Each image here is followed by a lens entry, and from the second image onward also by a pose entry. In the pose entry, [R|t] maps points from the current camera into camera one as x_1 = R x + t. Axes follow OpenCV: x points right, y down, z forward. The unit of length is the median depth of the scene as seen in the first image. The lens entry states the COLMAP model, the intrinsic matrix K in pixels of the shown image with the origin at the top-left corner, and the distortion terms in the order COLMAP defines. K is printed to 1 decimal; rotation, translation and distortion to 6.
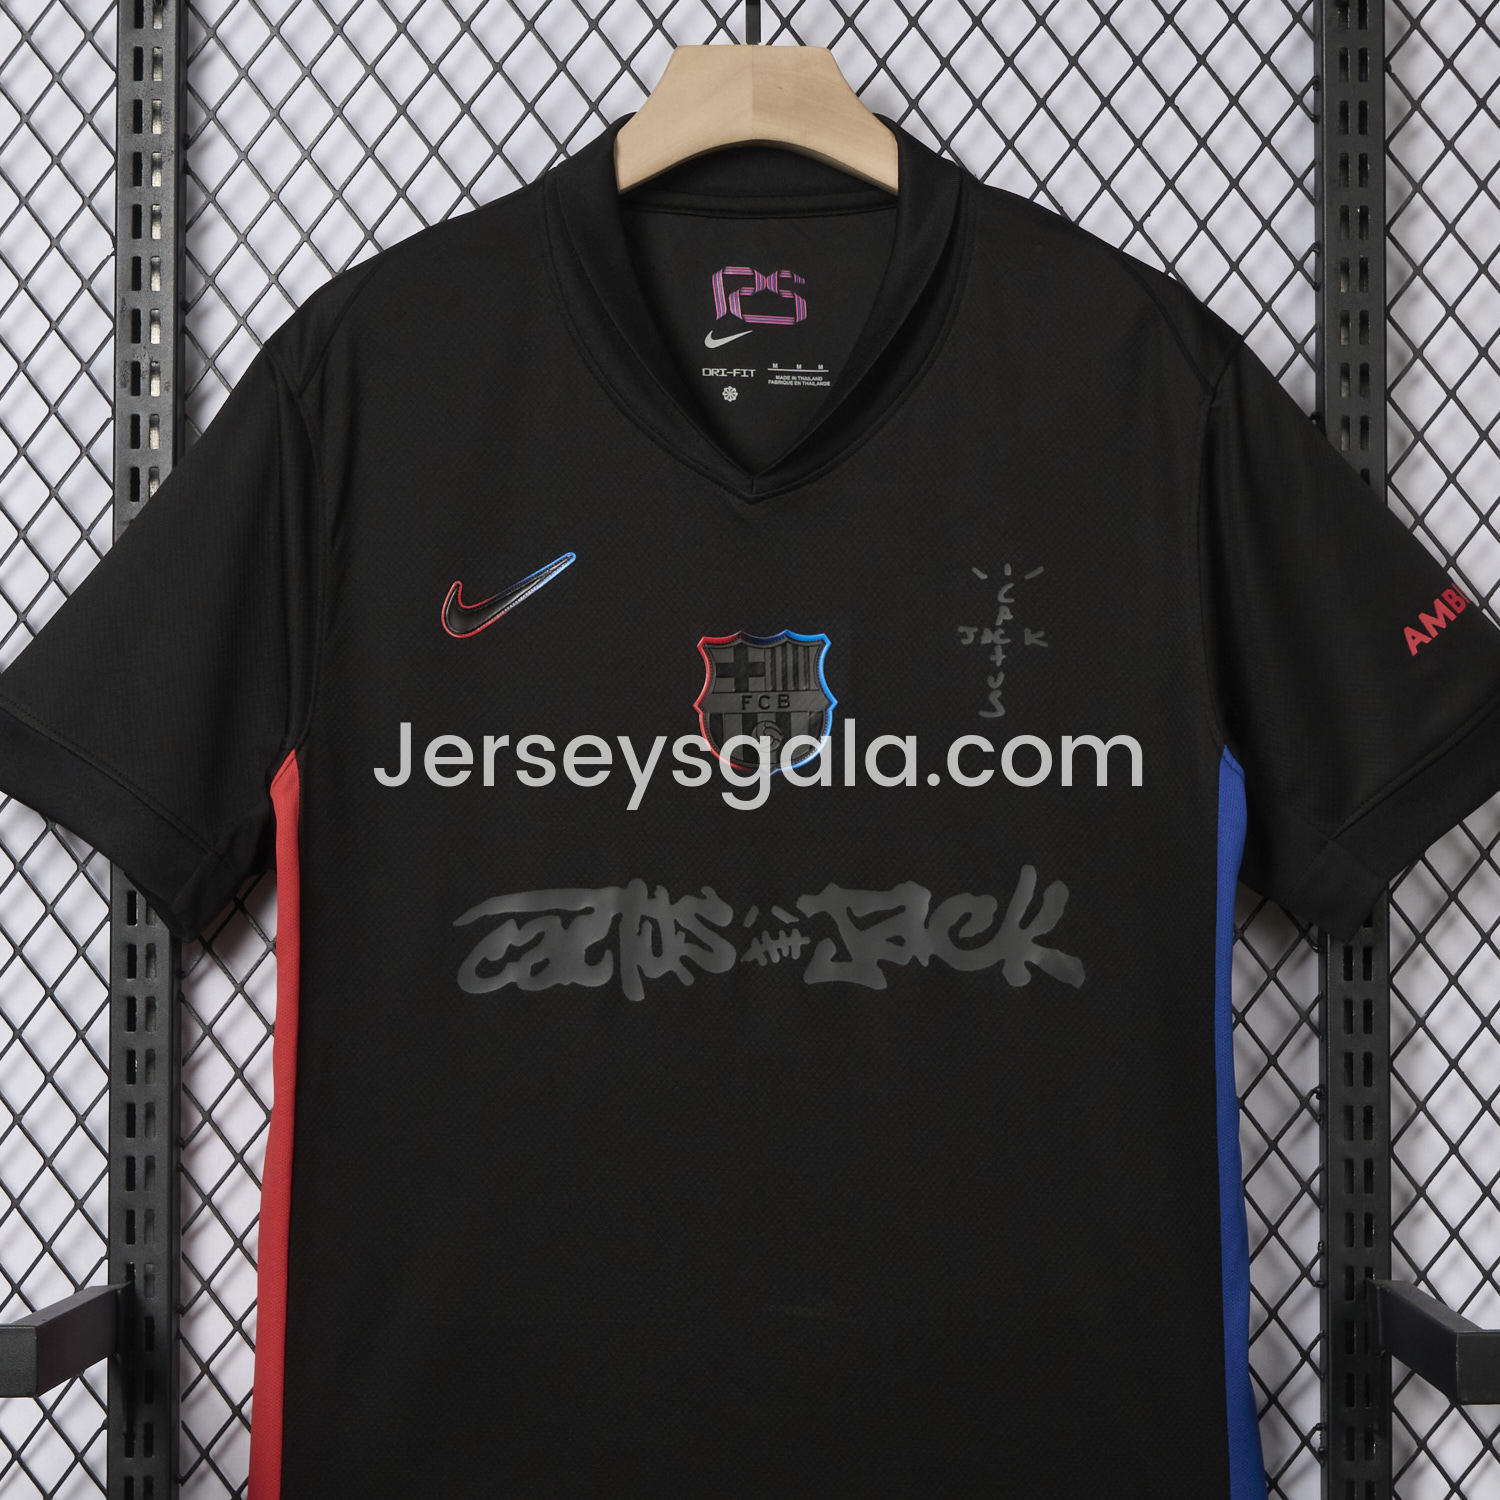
lens RADIAL K [[3609.8, 0, 750.0], [0, 3609.8, 750.0], [0, 0, 1]] dist [-0.028845, 0.228192]
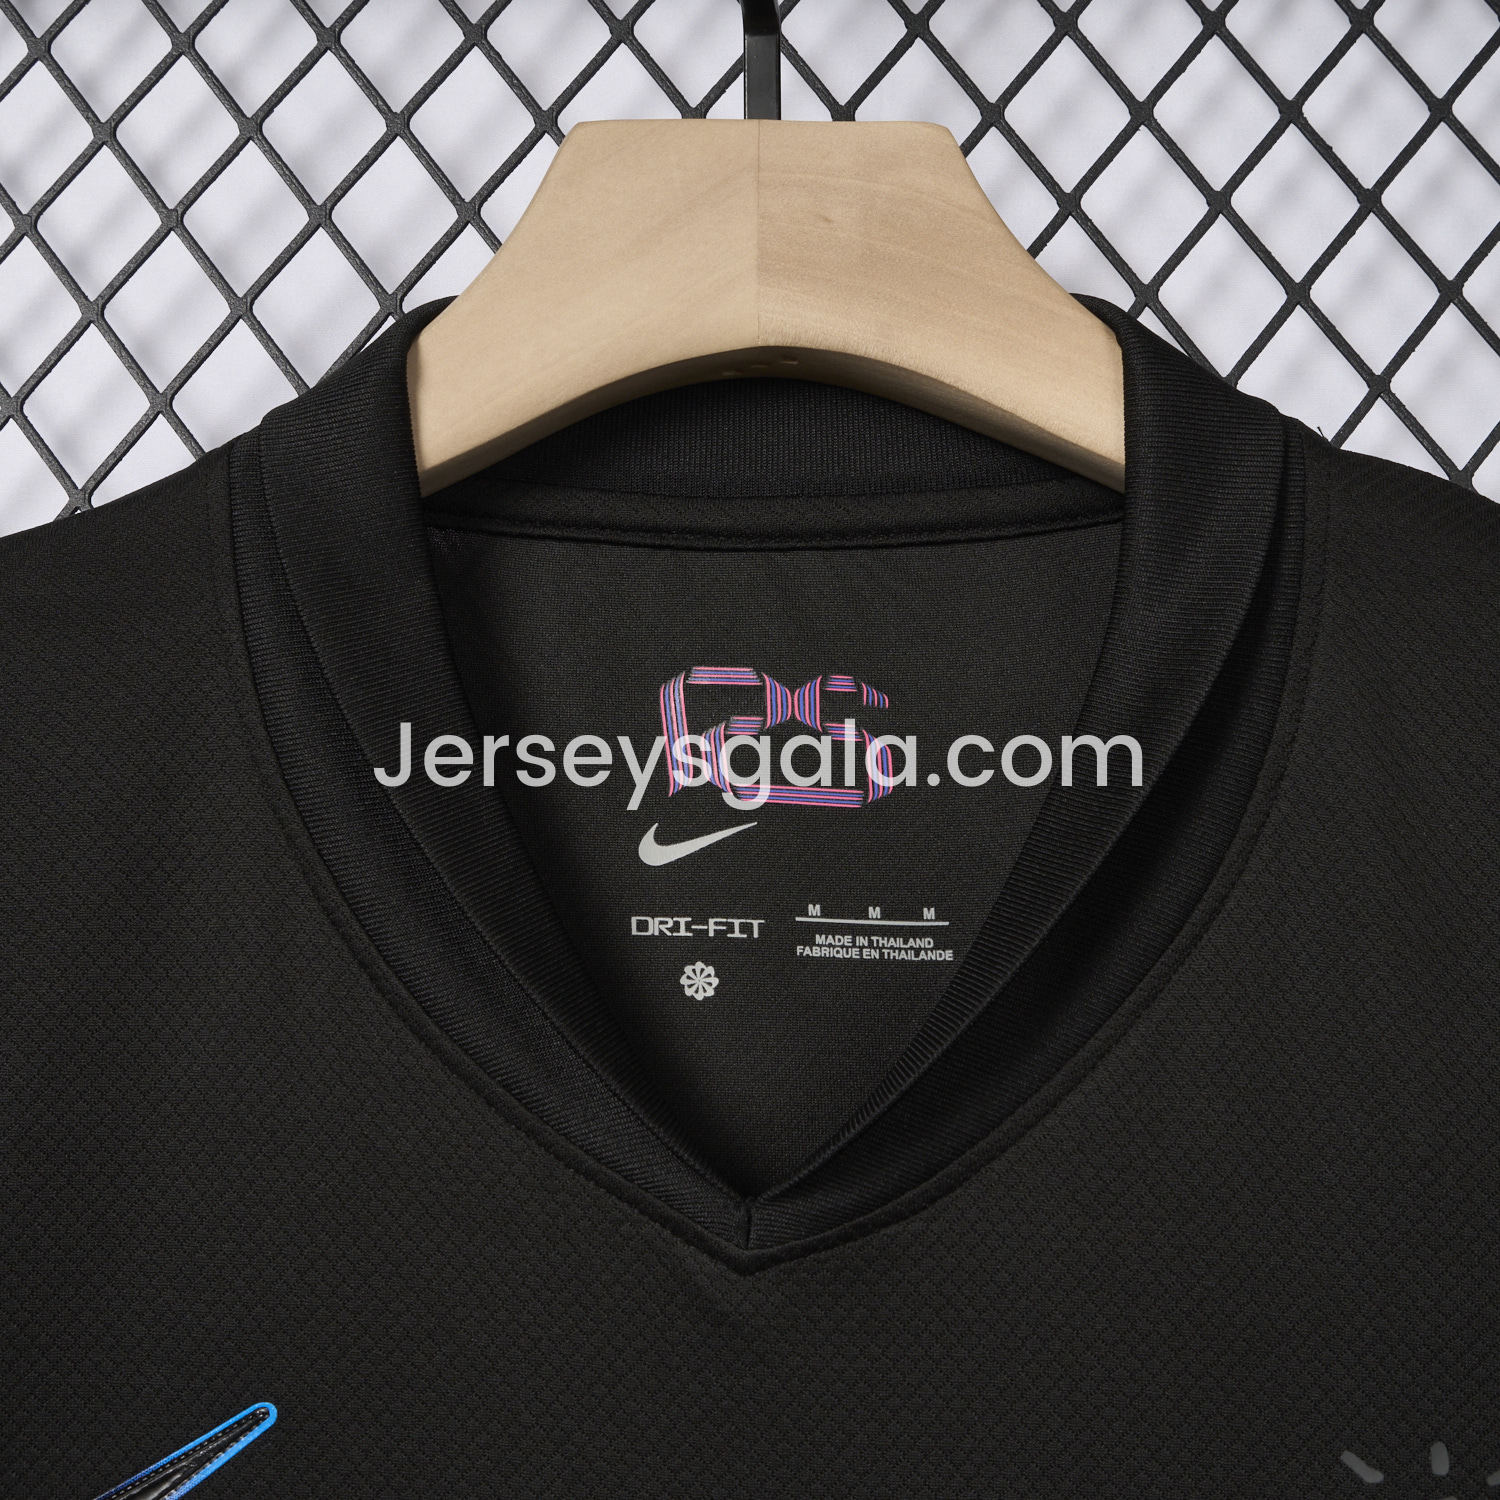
lens RADIAL K [[3344.3, 0, 750.0], [0, 3344.3, 750.0], [0, 0, 1]] dist [0.004783, -0.316433]
pose [[0.999391, -0.000478, -0.034902, 0.012951], [-0.005268, 0.986387, -0.164355, -0.064465], [0.034506, 0.164439, 0.985784, 0.645142]]
